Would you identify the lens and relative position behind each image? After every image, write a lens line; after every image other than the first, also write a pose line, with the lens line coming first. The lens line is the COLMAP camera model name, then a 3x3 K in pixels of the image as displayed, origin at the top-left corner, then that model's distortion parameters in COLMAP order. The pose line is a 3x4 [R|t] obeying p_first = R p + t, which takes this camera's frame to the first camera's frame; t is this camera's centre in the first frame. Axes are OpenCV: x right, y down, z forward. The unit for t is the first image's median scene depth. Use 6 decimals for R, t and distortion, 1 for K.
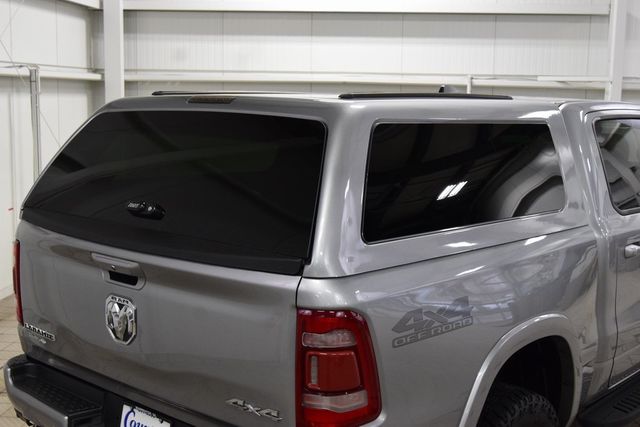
lens RADIAL K [[828.6, 0, 316.7], [0, 828.6, 217.7], [0, 0, 1]] dist [-0.014683, 0.000000]
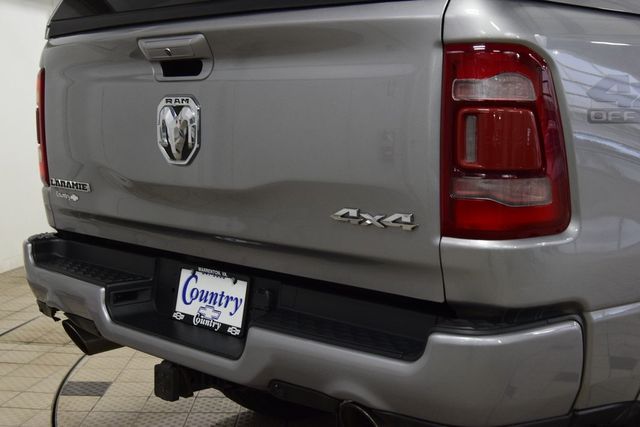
lens RADIAL K [[948.0, 0, 324.0], [0, 948.0, 208.9], [0, 0, 1]] dist [0.035714, 0.000000]
pose [[0.996362, -0.002709, -0.085182, -0.044960], [0.000150, 0.999549, -0.030027, 0.216198], [0.085225, 0.029905, 0.995913, 0.210695]]
